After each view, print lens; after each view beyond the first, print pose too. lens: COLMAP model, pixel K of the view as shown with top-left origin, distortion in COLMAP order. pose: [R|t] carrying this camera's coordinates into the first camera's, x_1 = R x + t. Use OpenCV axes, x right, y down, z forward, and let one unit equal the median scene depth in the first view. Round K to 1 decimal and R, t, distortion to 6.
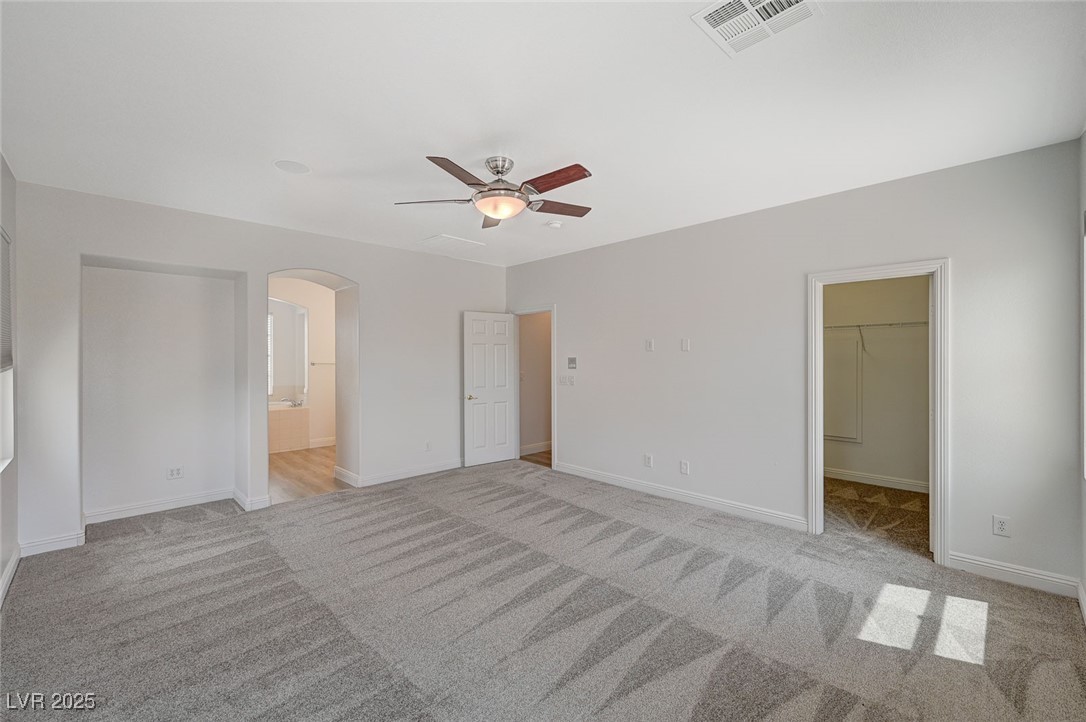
lens RADIAL K [[460.1, 0, 549.7], [0, 460.1, 356.8], [0, 0, 1]] dist [0.001662, -0.000095]
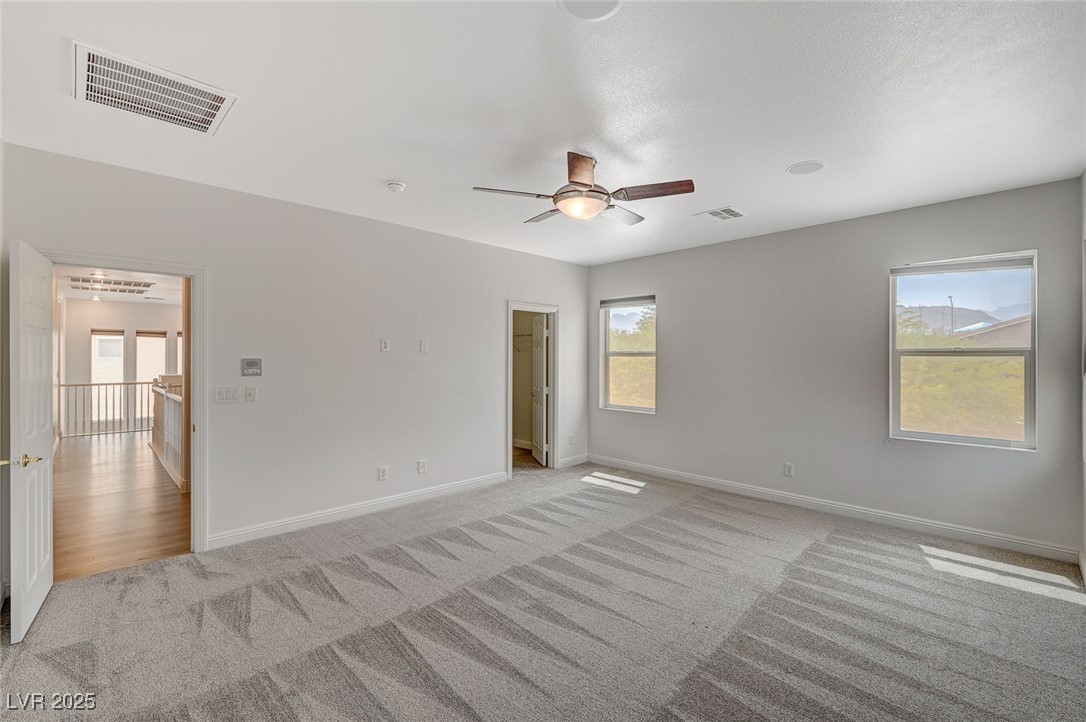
lens RADIAL K [[460.1, 0, 554.5], [0, 460.1, 363.6], [0, 0, 1]] dist [0.001662, -0.000095]
pose [[0.005636, -0.012877, 0.999901, -0.874527], [-0.006436, 0.999896, 0.012913, -0.004044], [-0.999963, -0.006508, 0.005552, 0.845549]]
